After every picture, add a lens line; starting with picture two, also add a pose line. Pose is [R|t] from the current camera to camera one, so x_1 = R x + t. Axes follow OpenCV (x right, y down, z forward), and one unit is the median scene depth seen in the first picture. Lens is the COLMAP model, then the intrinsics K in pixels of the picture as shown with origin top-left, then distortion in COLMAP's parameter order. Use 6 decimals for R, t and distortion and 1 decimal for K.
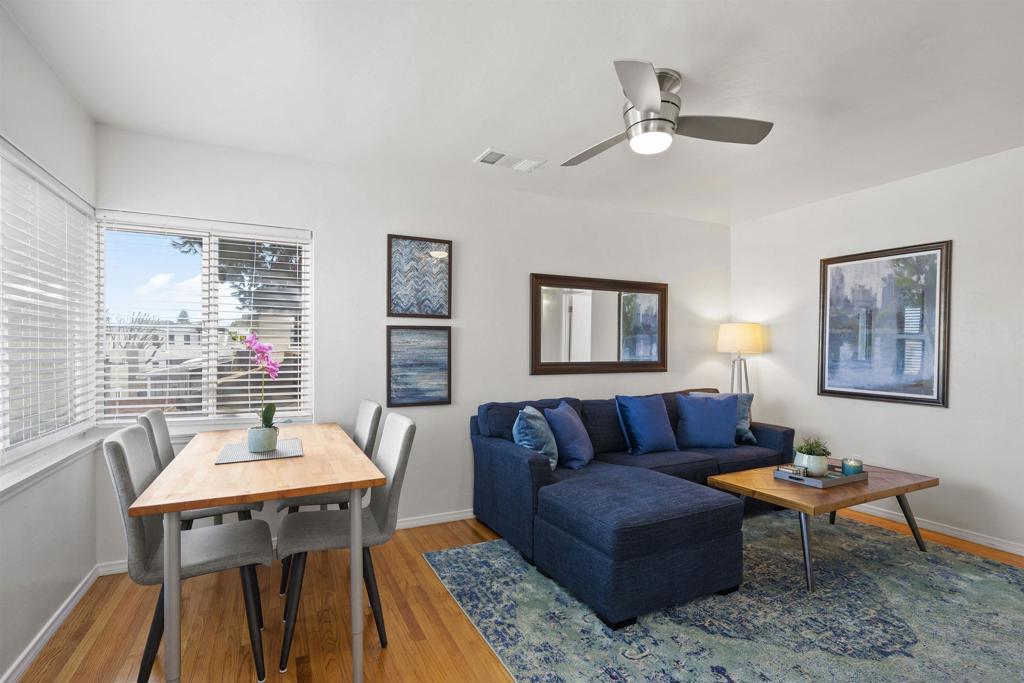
lens RADIAL K [[482.5, 0, 510.8], [0, 482.5, 352.1], [0, 0, 1]] dist [0.000111, -0.002322]
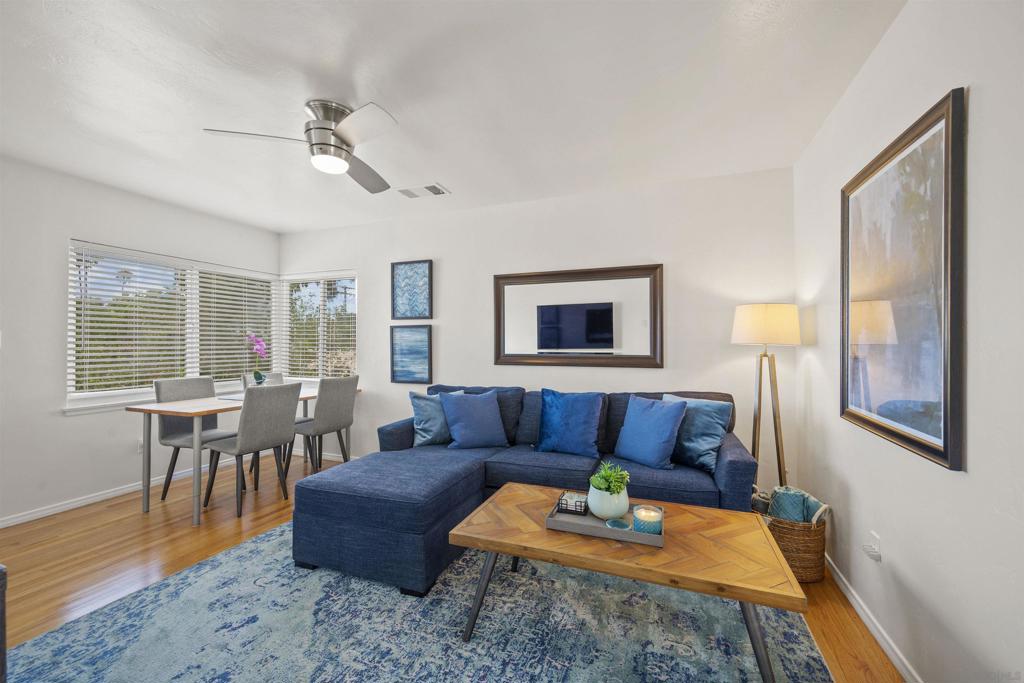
lens RADIAL K [[401.9, 0, 518.6], [0, 401.9, 339.1], [0, 0, 1]] dist [-0.007506, 0.002714]
pose [[0.688108, -0.009911, -0.725541, 0.875893], [0.000768, 0.999916, -0.012931, 0.000415], [0.725608, 0.008340, 0.688058, 0.445062]]
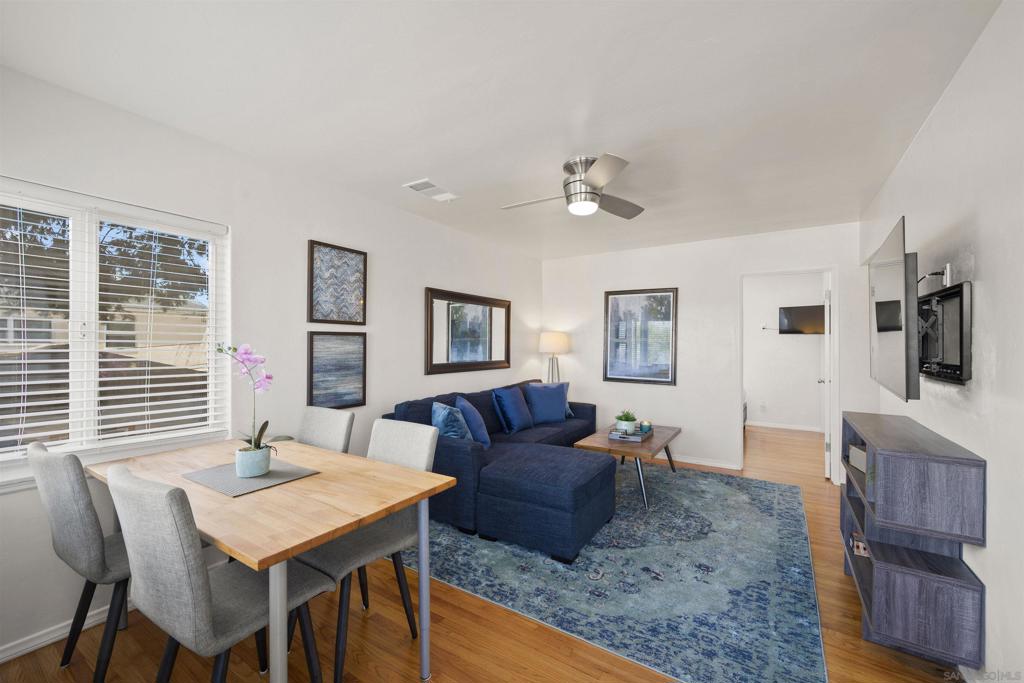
lens RADIAL K [[401.9, 0, 509.7], [0, 401.9, 347.2], [0, 0, 1]] dist [-0.007506, 0.002714]
pose [[0.860670, -0.000898, 0.509162, -0.319740], [0.001247, 0.999999, -0.000344, -0.021232], [-0.509161, 0.000931, 0.860671, 0.075343]]
